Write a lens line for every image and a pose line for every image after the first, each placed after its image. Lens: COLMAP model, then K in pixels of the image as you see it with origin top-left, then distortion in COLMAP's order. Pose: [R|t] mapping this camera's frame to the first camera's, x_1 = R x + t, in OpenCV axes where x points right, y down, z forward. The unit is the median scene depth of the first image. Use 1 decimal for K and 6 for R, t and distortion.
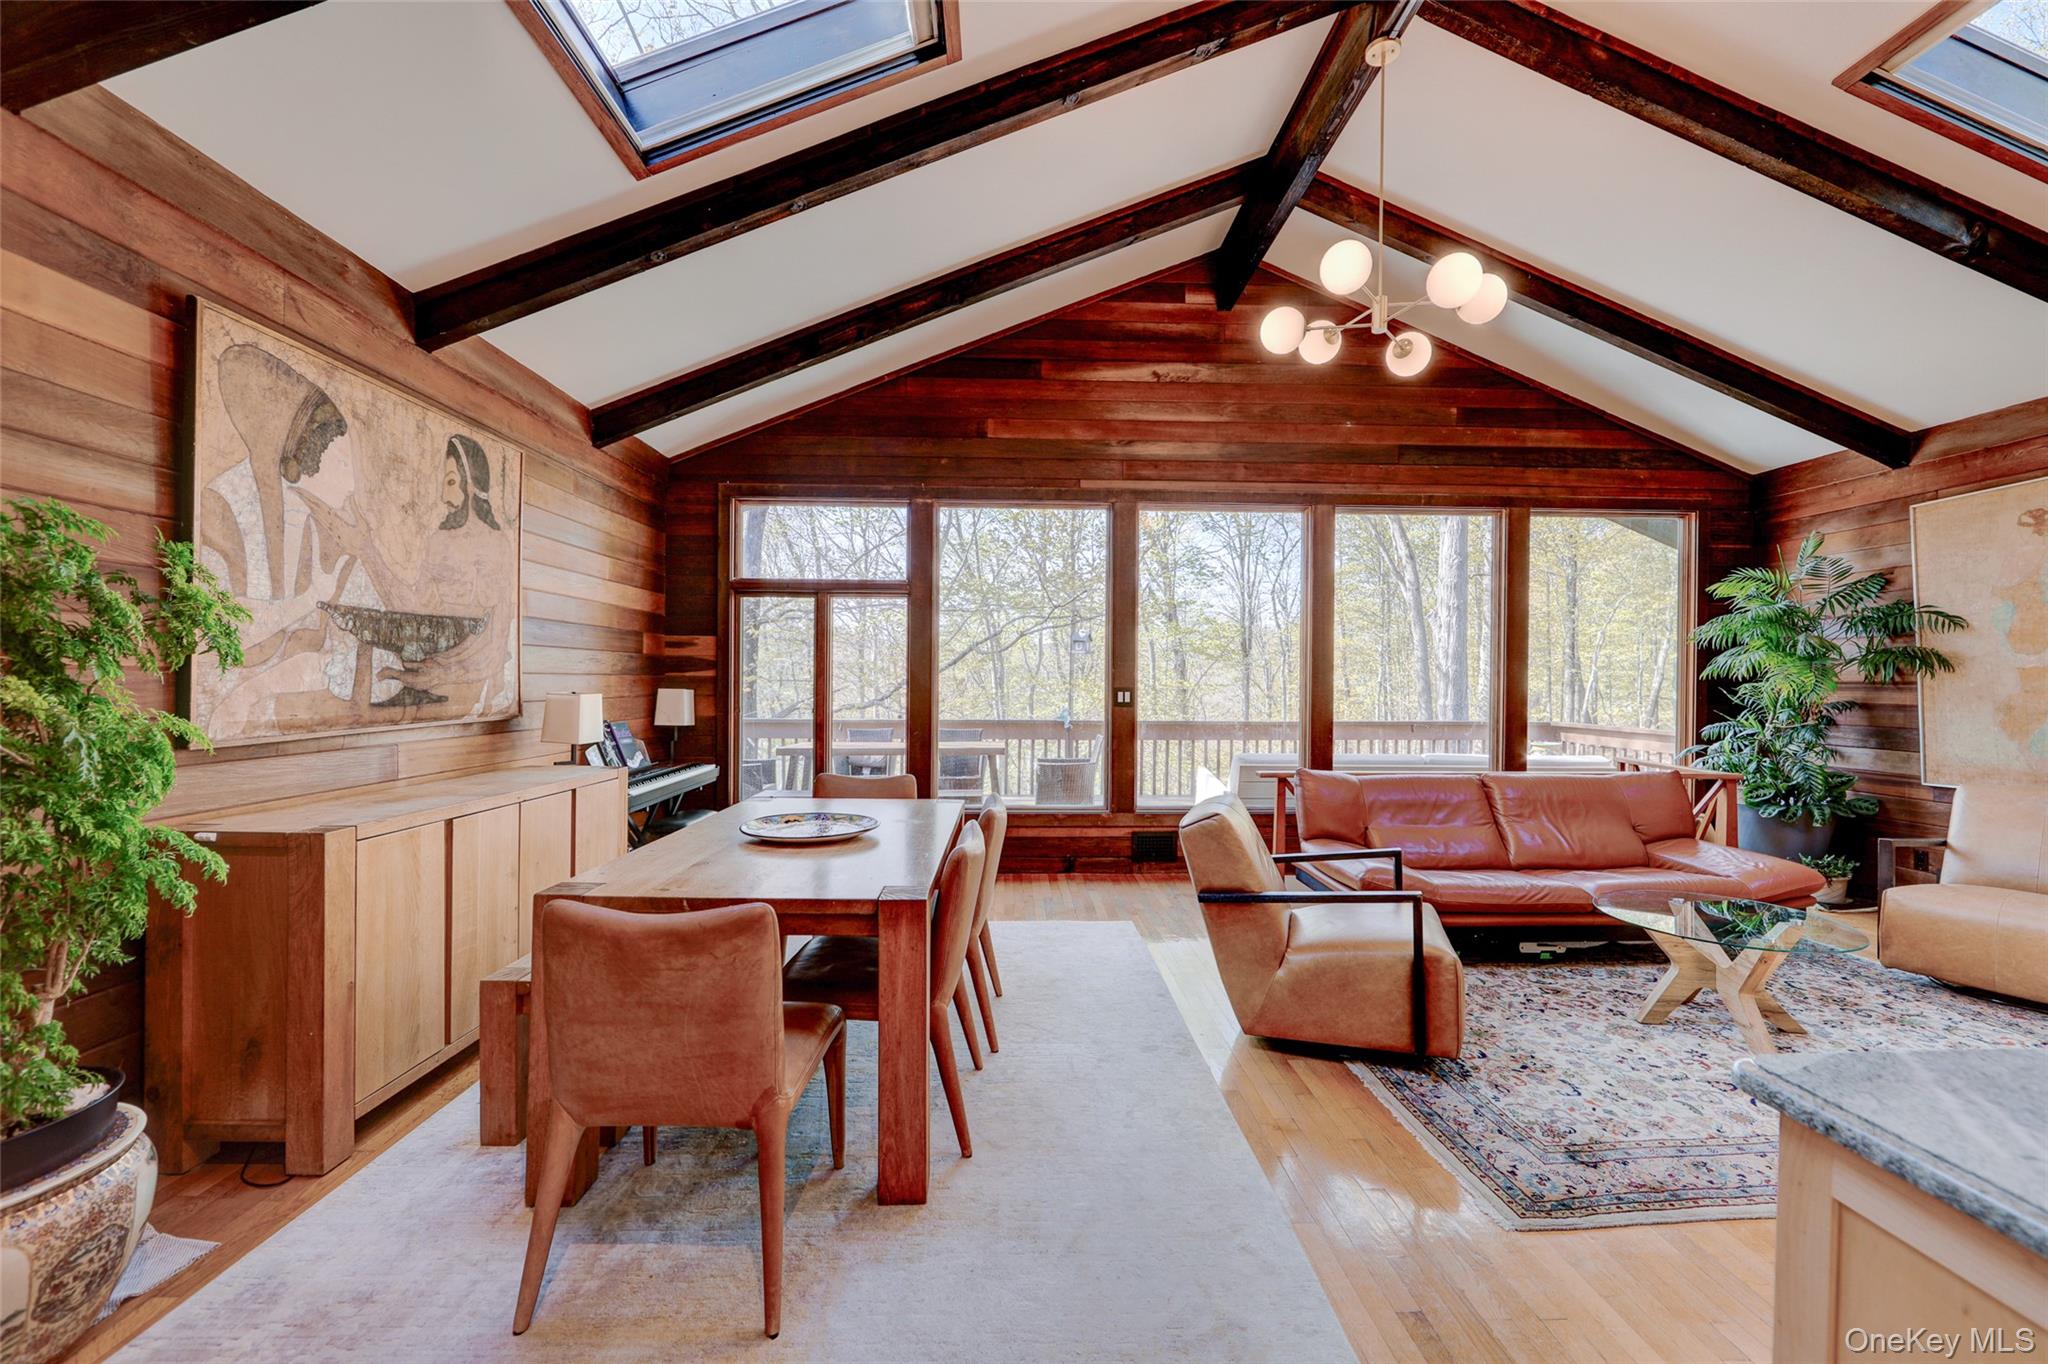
lens RADIAL K [[808.8, 0, 1031.1], [0, 808.8, 685.3], [0, 0, 1]] dist [-0.011681, 0.002249]
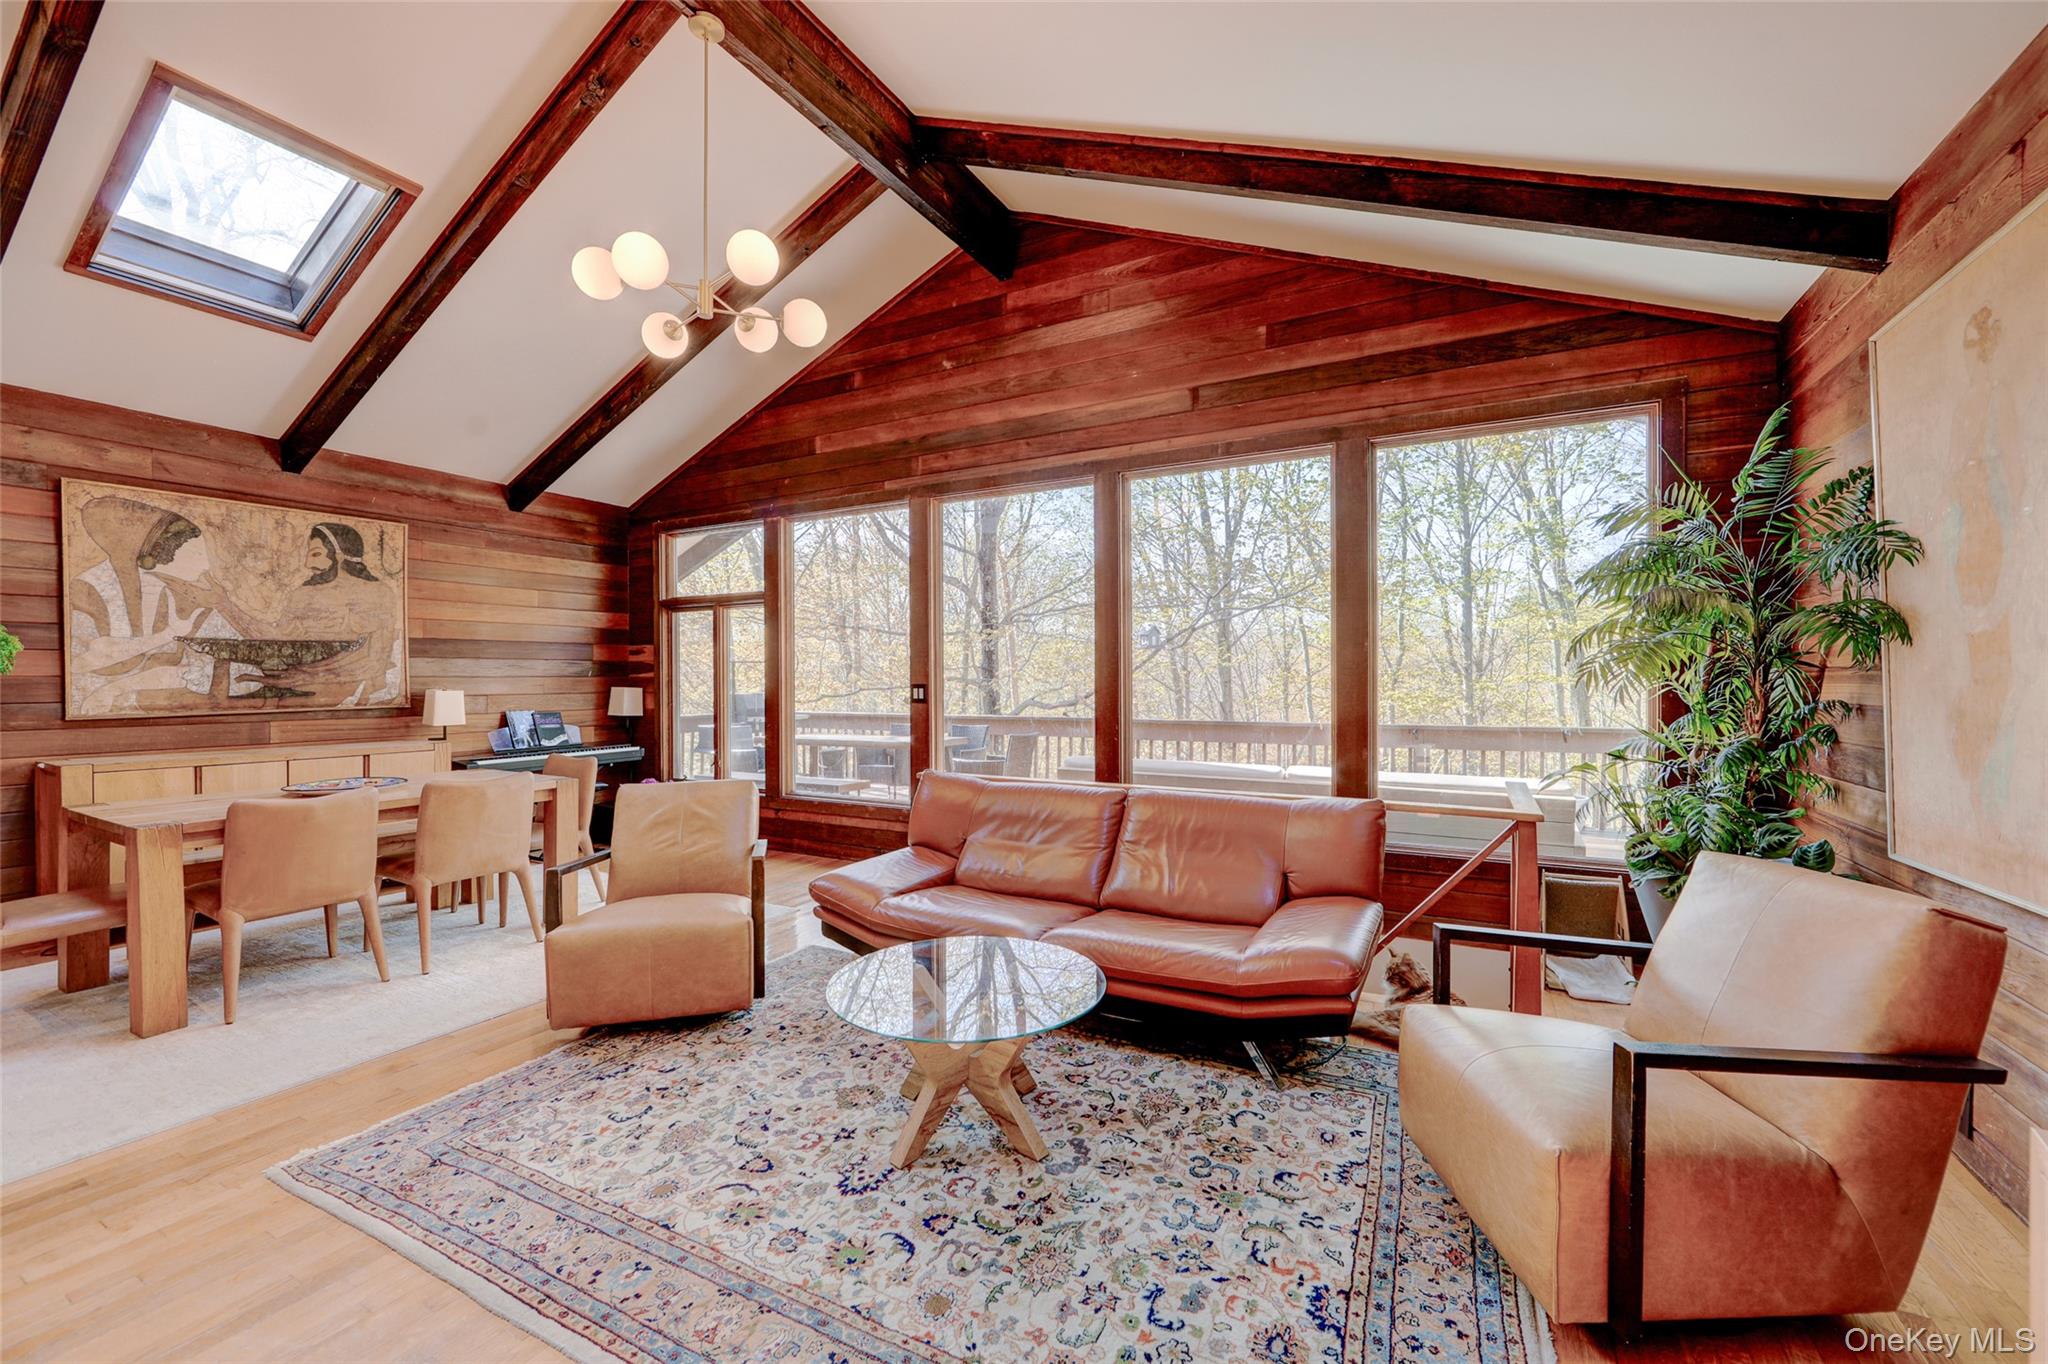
lens RADIAL K [[808.8, 0, 1030.9], [0, 808.8, 686.0], [0, 0, 1]] dist [-0.011681, 0.002249]
pose [[0.864319, -0.004695, -0.502923, 0.915271], [0.005503, 0.999985, 0.000122, 0.006816], [0.502915, -0.002873, 0.864331, 0.258641]]
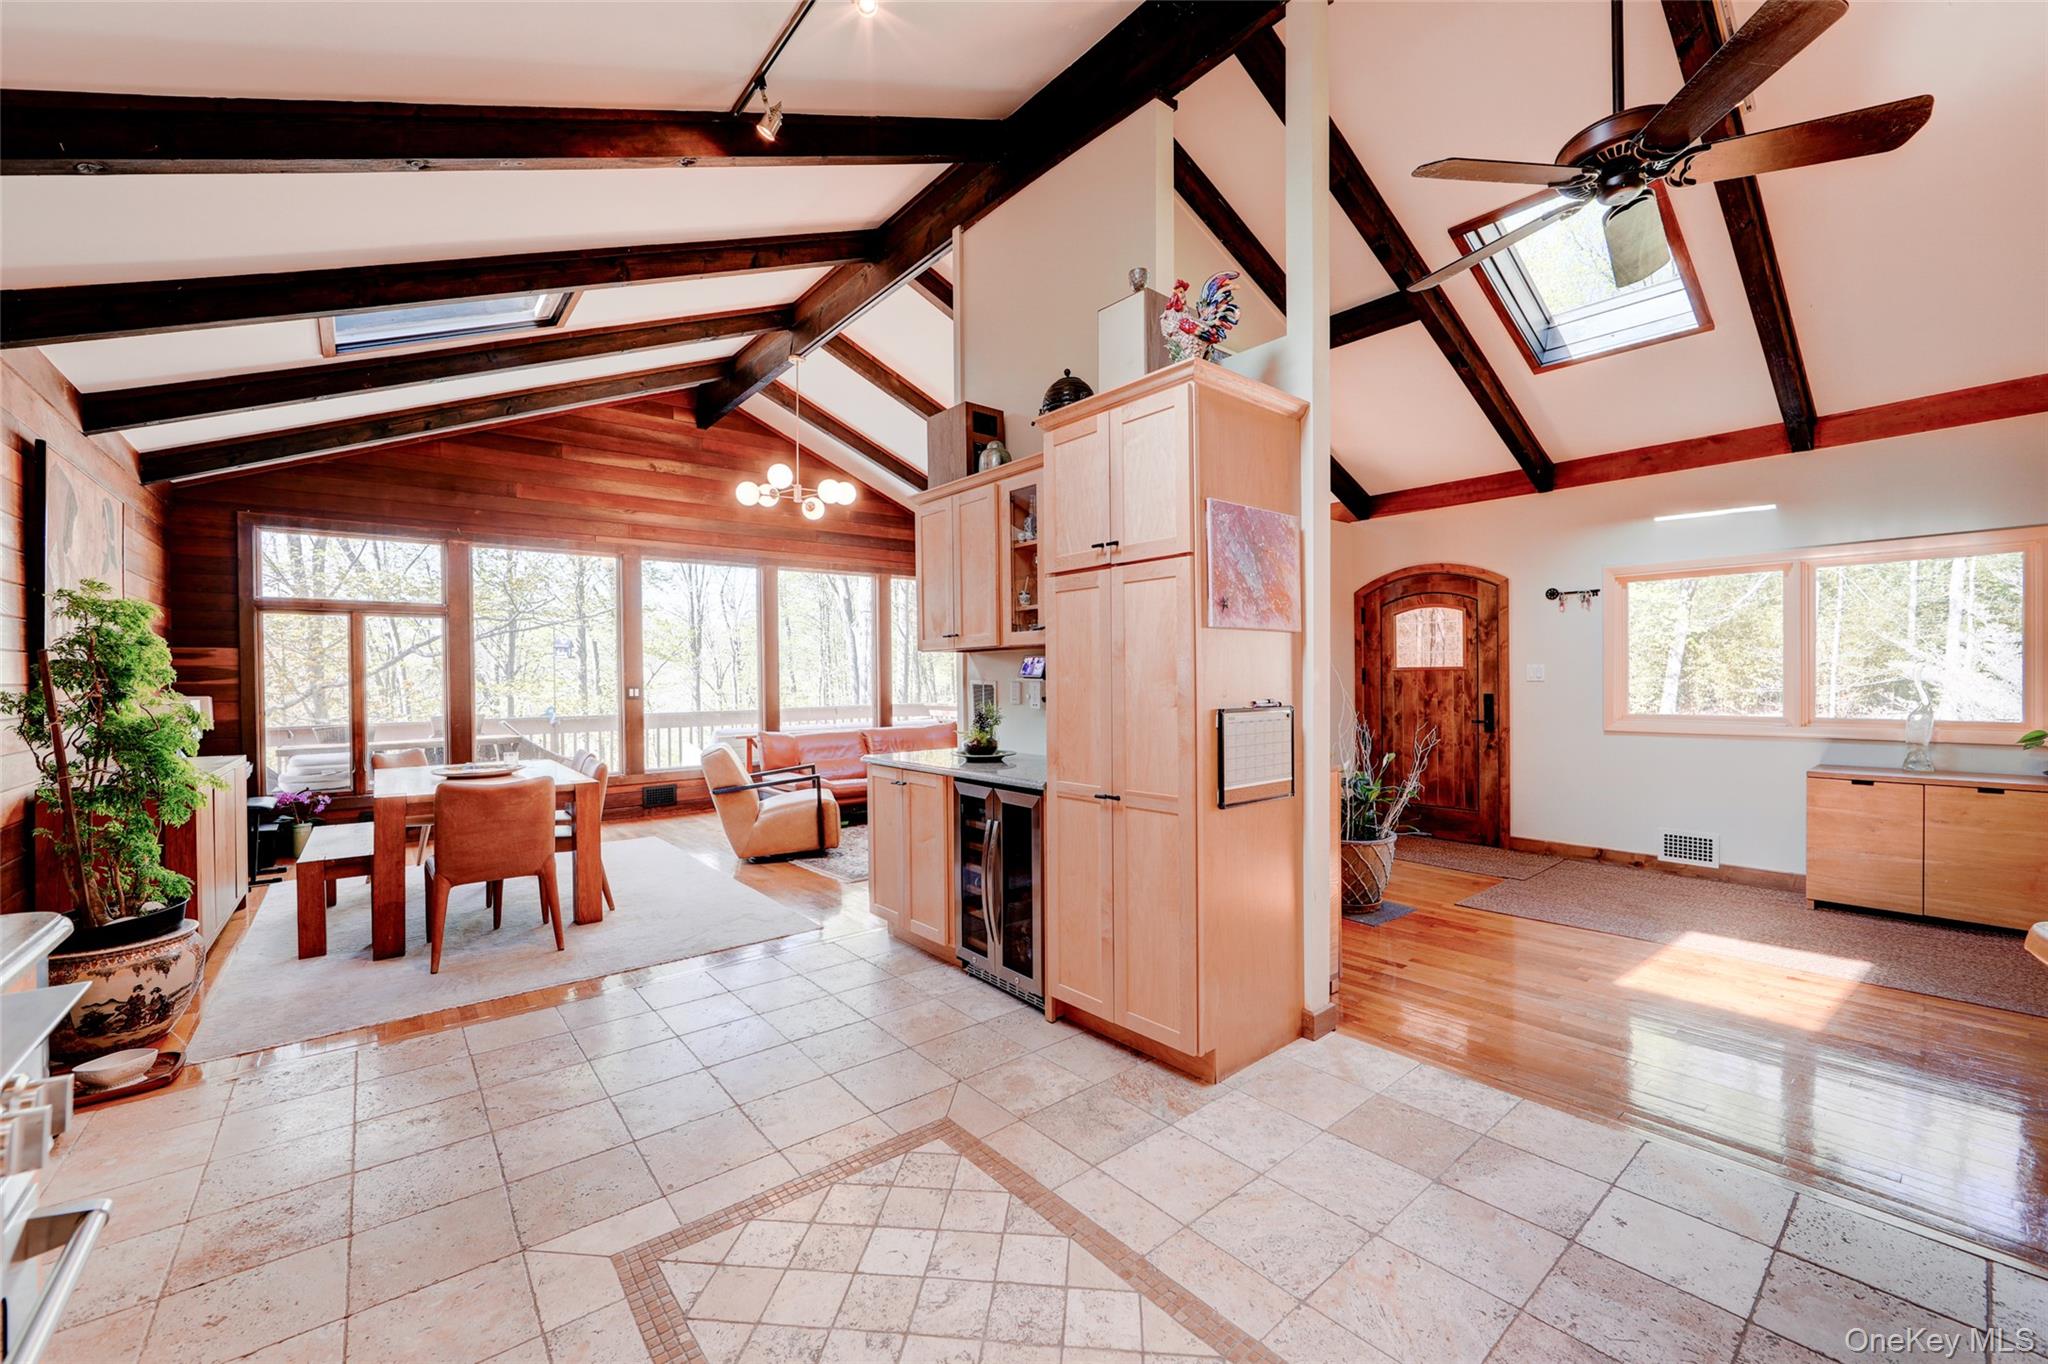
lens RADIAL K [[808.8, 0, 1027.8], [0, 808.8, 687.7], [0, 0, 1]] dist [-0.011681, 0.002249]
pose [[0.793063, -0.025091, 0.608622, -0.244585], [0.021052, 0.999683, 0.013781, 0.001586], [-0.608775, 0.001884, 0.793340, -0.665553]]
